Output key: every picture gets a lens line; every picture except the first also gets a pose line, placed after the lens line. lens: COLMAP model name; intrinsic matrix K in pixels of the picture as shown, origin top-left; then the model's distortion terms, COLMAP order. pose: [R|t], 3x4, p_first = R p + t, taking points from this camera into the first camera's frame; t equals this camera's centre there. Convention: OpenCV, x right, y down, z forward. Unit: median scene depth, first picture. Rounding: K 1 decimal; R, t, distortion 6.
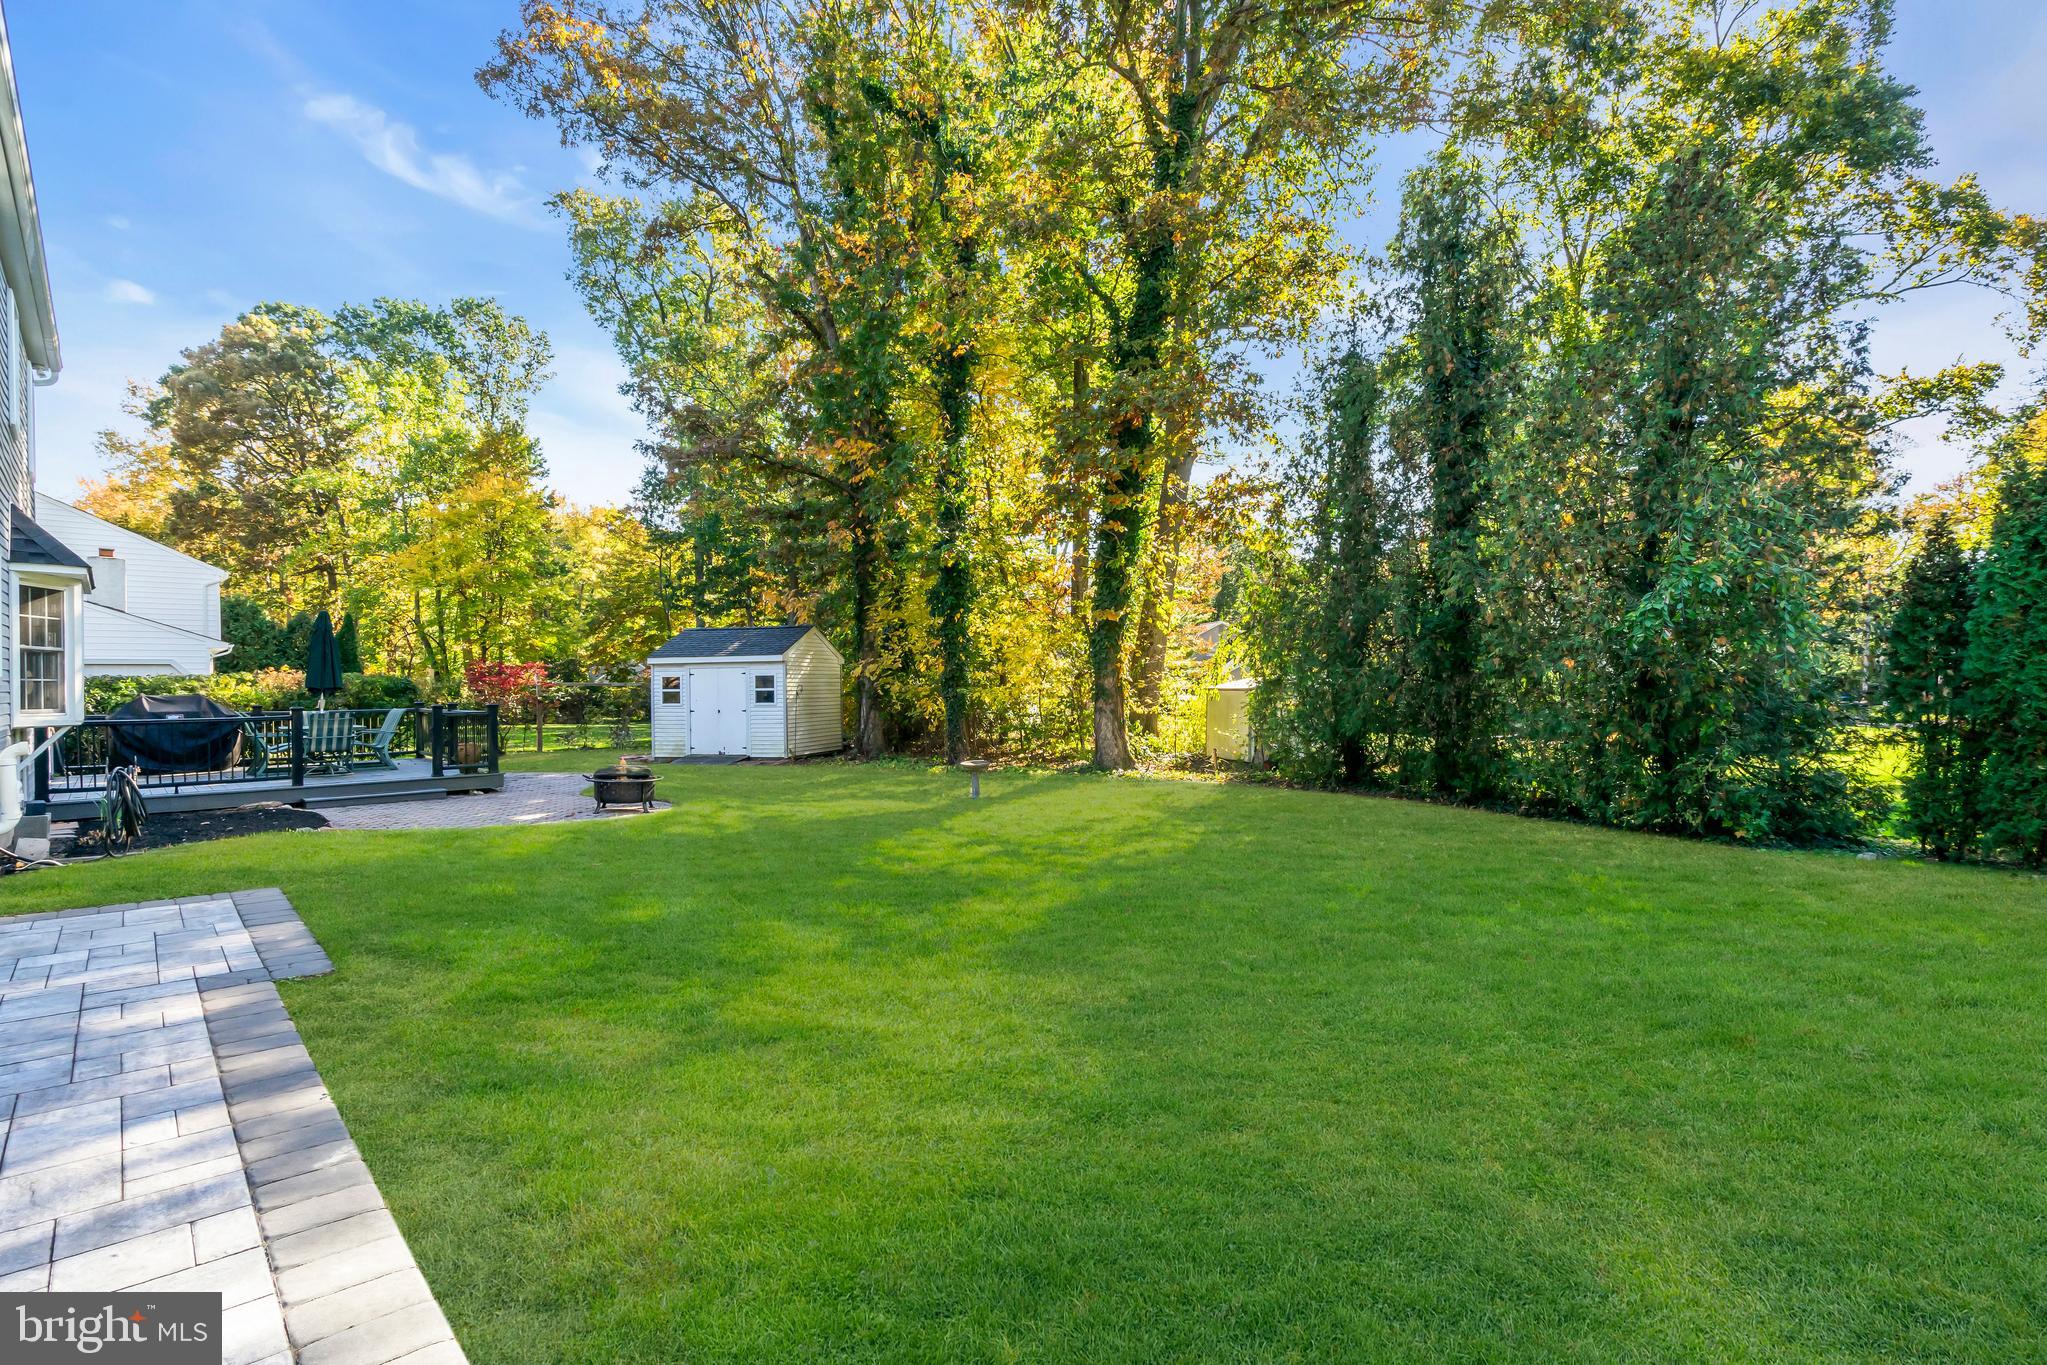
lens RADIAL K [[920.7, 0, 1026.6], [0, 920.7, 685.8], [0, 0, 1]] dist [-0.003054, -0.000435]
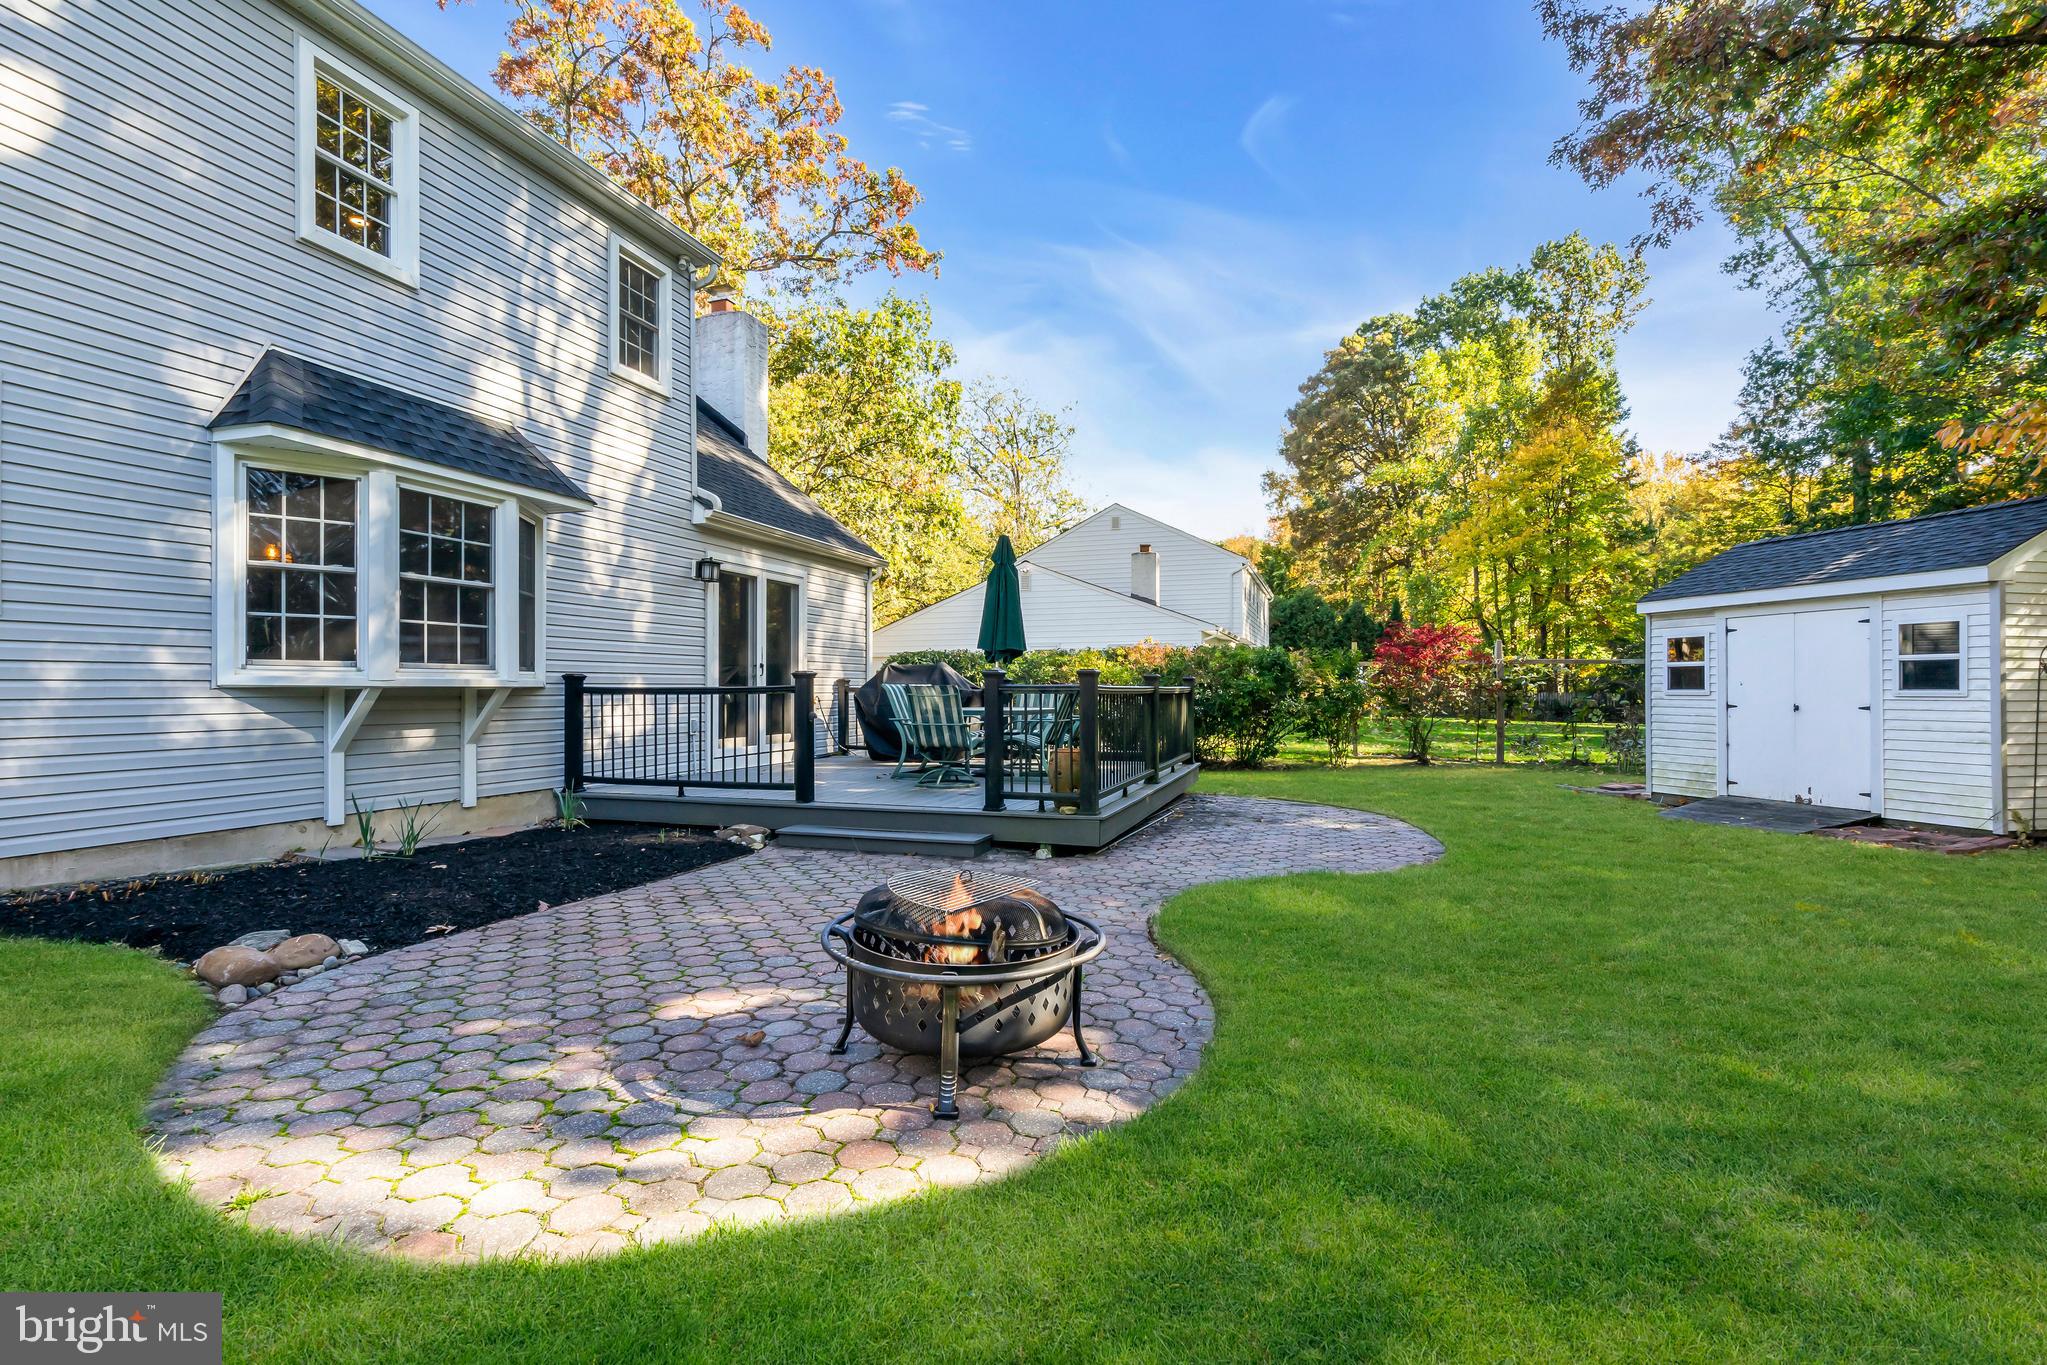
lens RADIAL K [[920.7, 0, 1026.6], [0, 920.7, 685.8], [0, 0, 1]] dist [-0.003054, -0.000435]
pose [[0.450868, 0.007382, -0.892560, -0.096073], [-0.002624, 0.999972, 0.006945, 0.014110], [0.892587, -0.000789, 0.450875, 0.435023]]
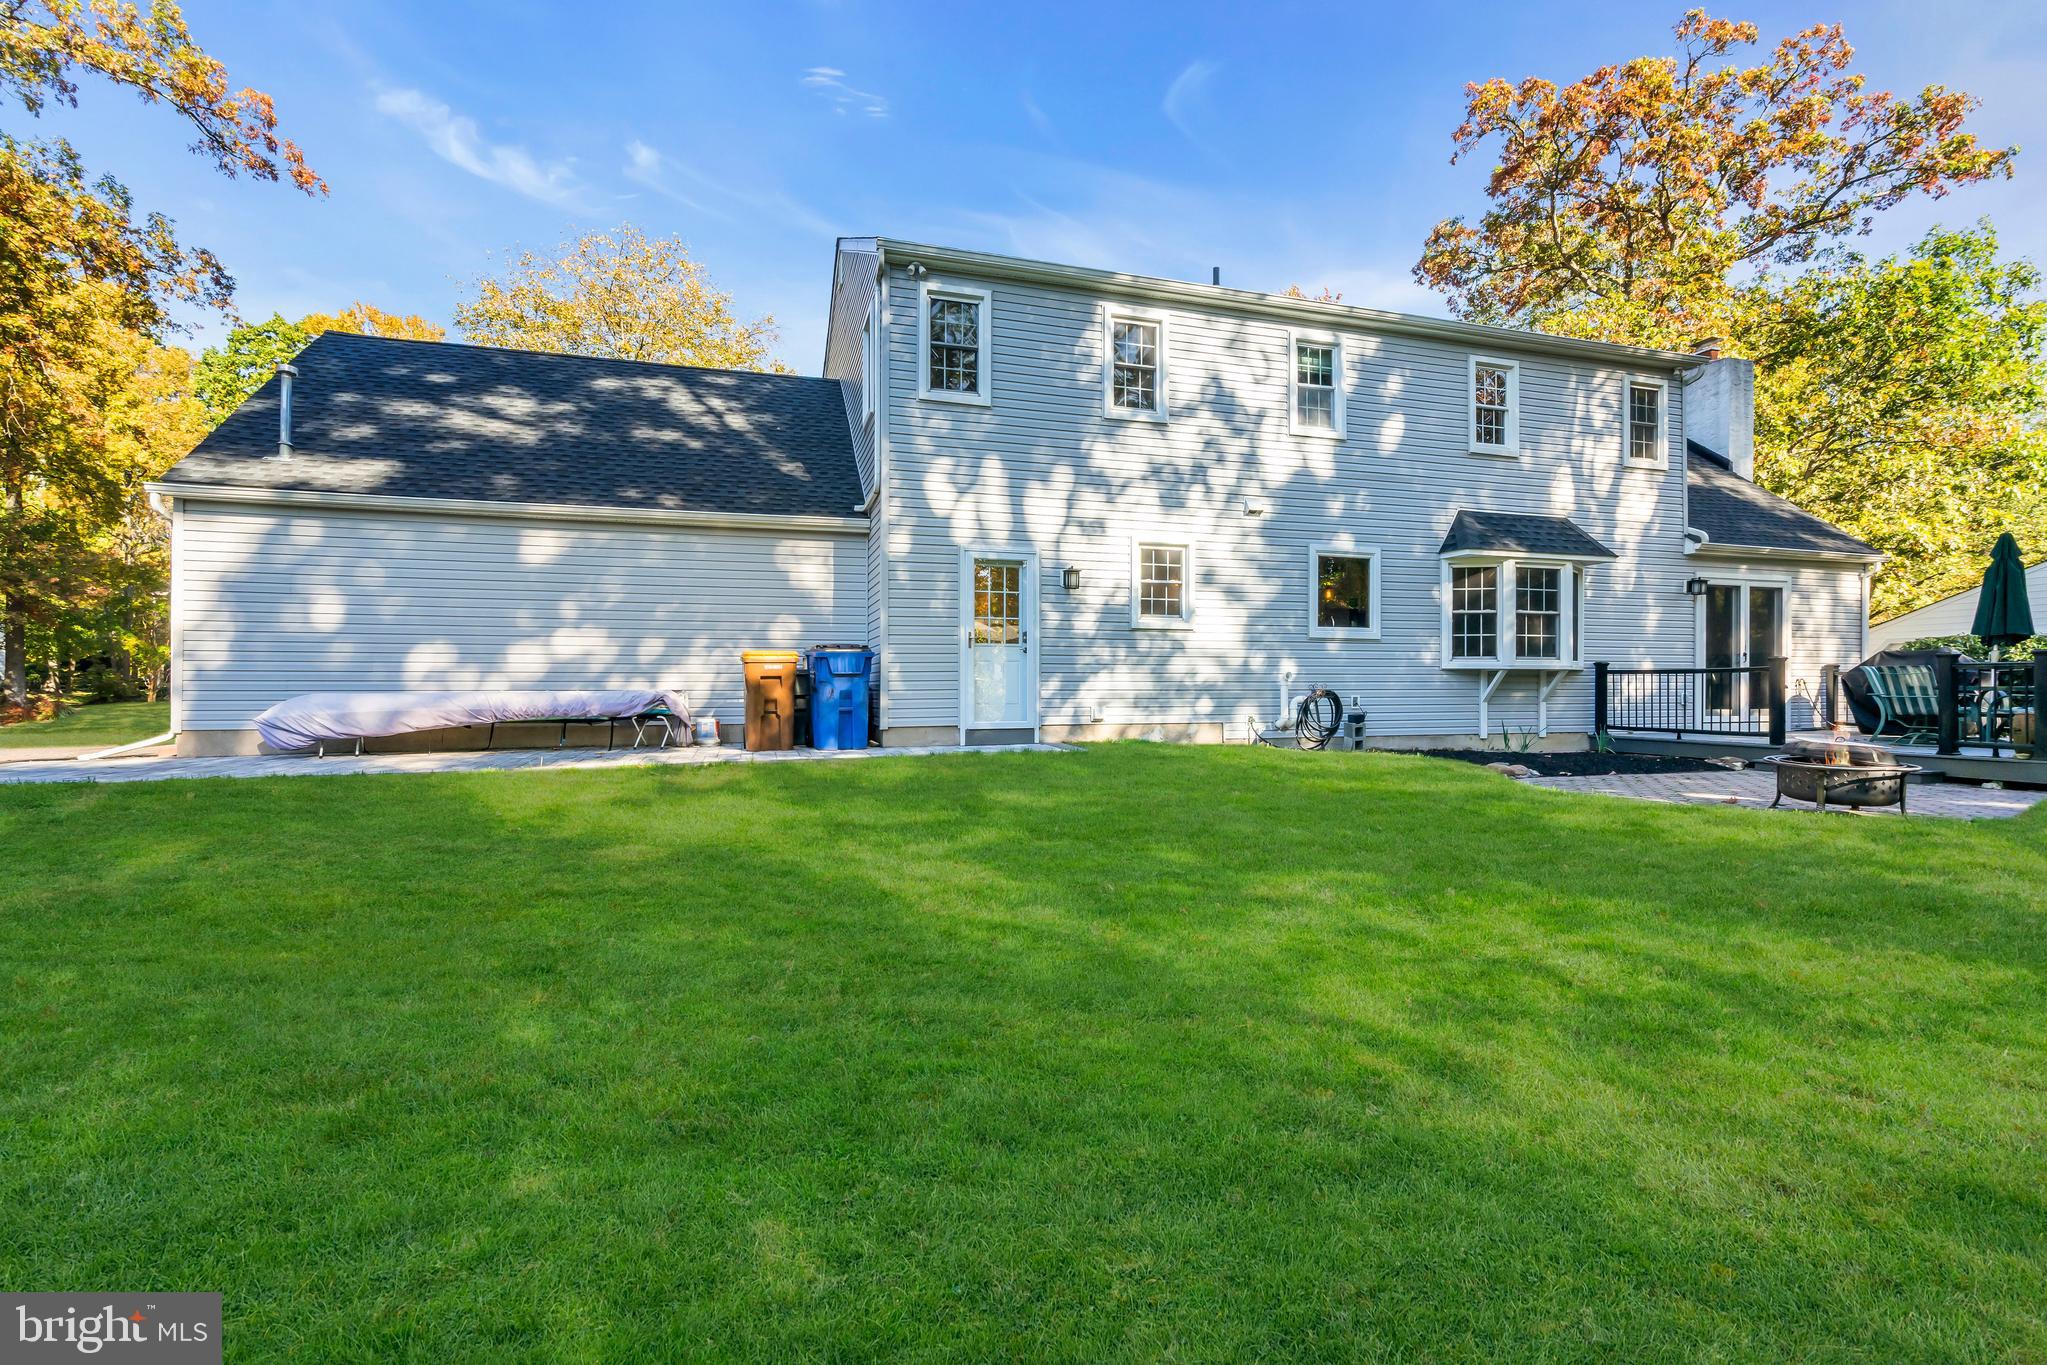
lens RADIAL K [[920.7, 0, 1026.6], [0, 920.7, 685.8], [0, 0, 1]] dist [-0.003054, -0.000435]
pose [[-0.464103, 0.009872, -0.885726, 0.166456], [0.004821, 0.999951, 0.008619, 0.020355], [0.885768, -0.000270, -0.464128, 0.390400]]
